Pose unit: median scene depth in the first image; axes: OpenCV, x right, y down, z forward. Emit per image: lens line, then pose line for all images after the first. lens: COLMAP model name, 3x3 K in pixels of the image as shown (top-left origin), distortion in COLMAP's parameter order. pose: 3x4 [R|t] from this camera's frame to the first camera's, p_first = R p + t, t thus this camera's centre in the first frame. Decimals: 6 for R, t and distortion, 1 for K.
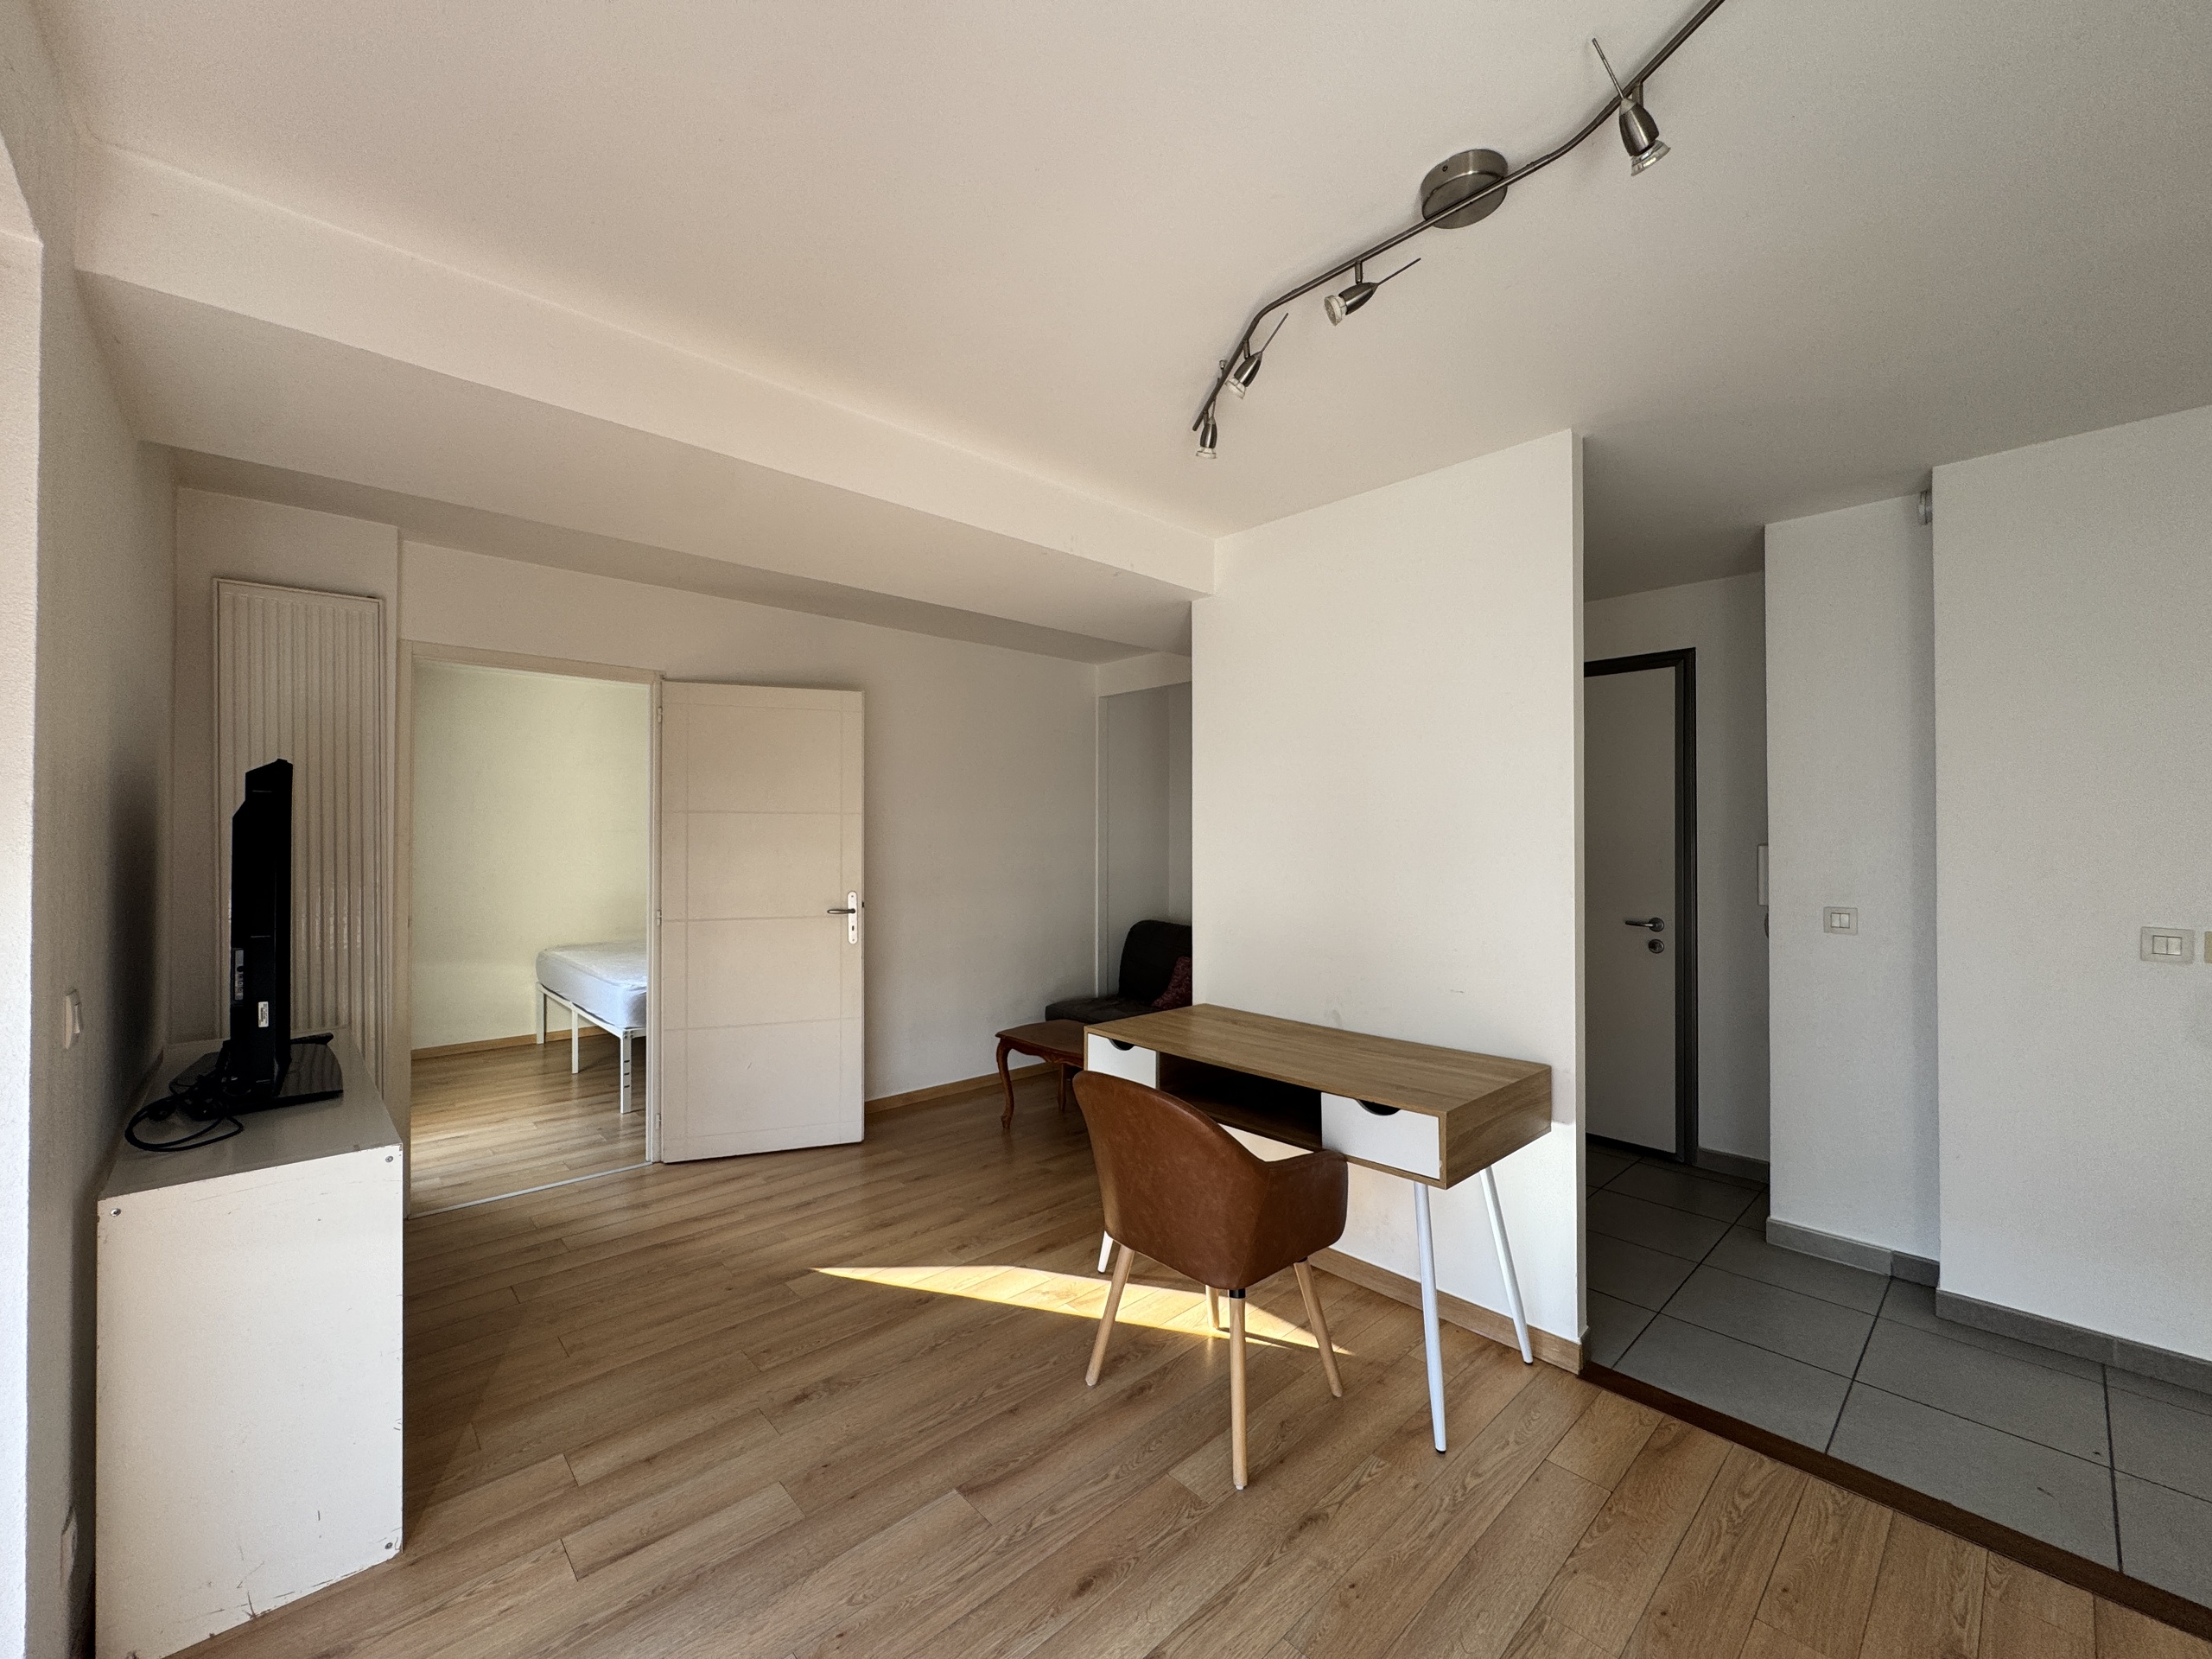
lens RADIAL K [[885.8, 0, 1106.0], [0, 885.8, 829.5], [0, 0, 1]] dist [0.000179, -0.000207]
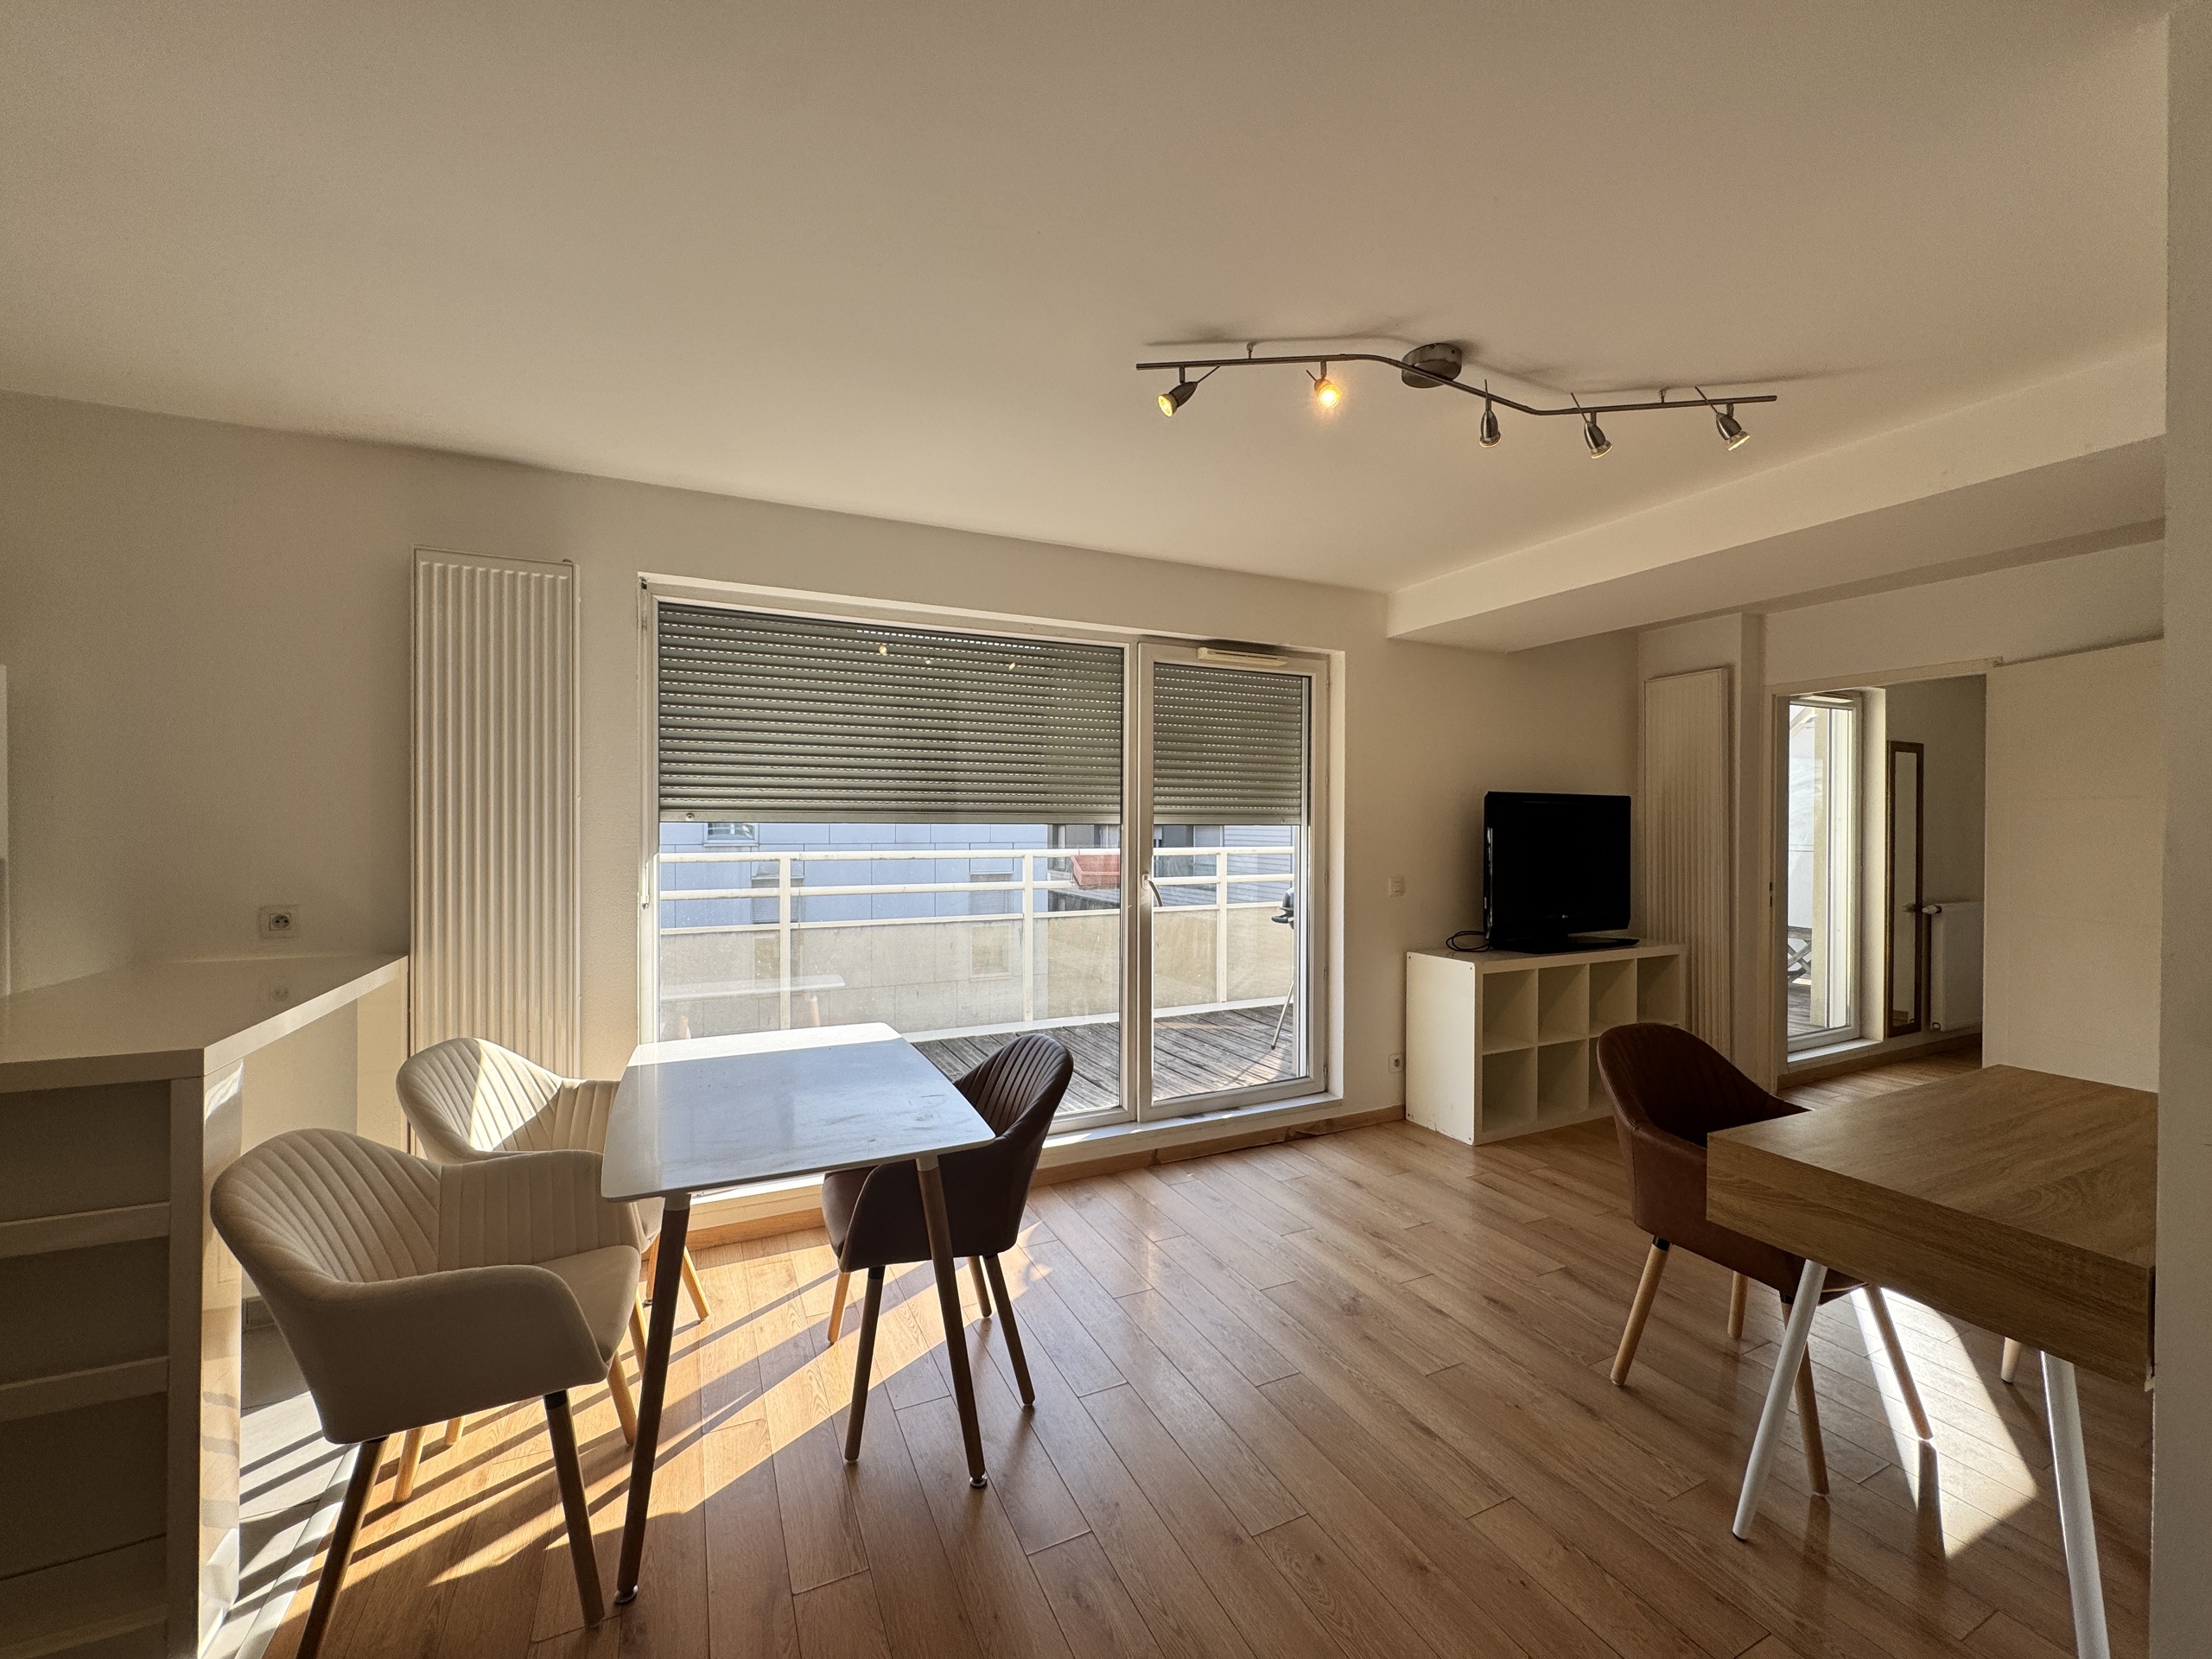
lens RADIAL K [[885.8, 0, 1106.0], [0, 885.8, 829.5], [0, 0, 1]] dist [0.000179, -0.000207]
pose [[-0.298897, 0.003173, -0.954280, 1.482040], [0.005485, 0.999984, 0.001607, 0.008683], [0.954269, -0.004753, -0.298910, 0.720341]]
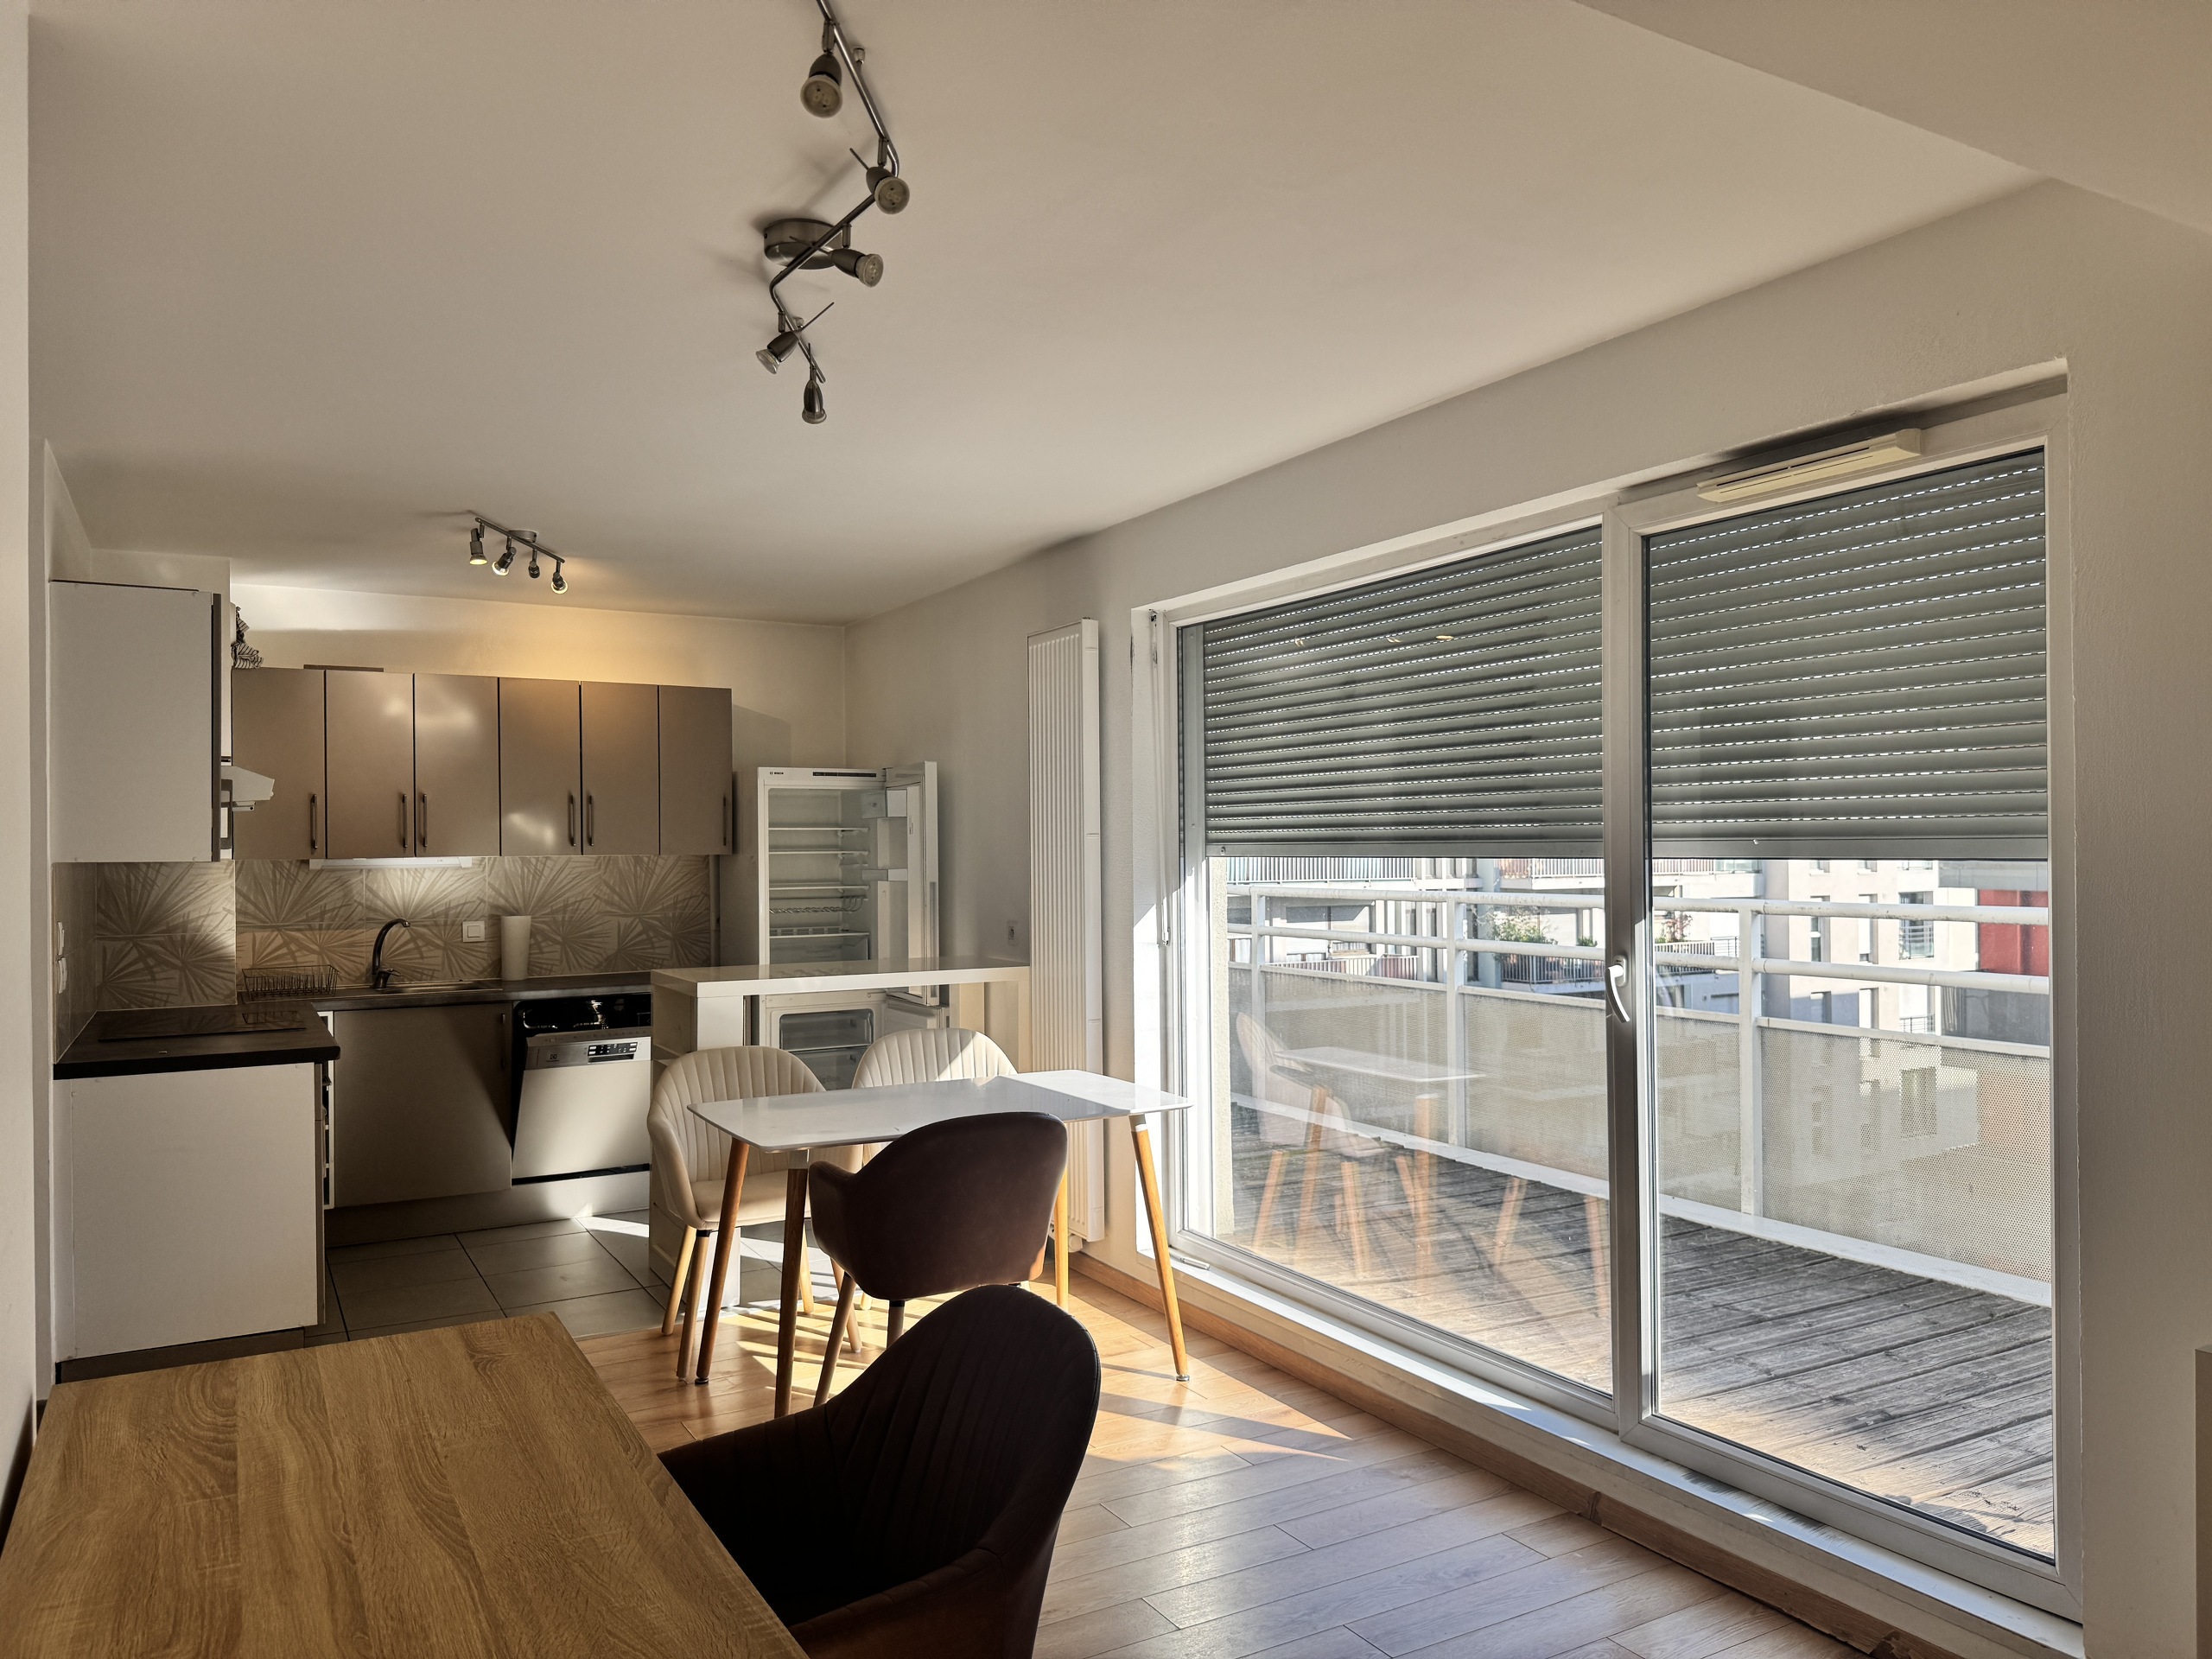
lens RADIAL K [[1536.2, 0, 1106.0], [0, 1536.2, 829.5], [0, 0, 1]] dist [0.060806, -0.101580]
pose [[-0.975790, 0.006808, 0.218602, -0.250339], [0.002281, 0.999778, -0.020953, 0.002289], [-0.218696, -0.019947, -0.975589, 2.083873]]
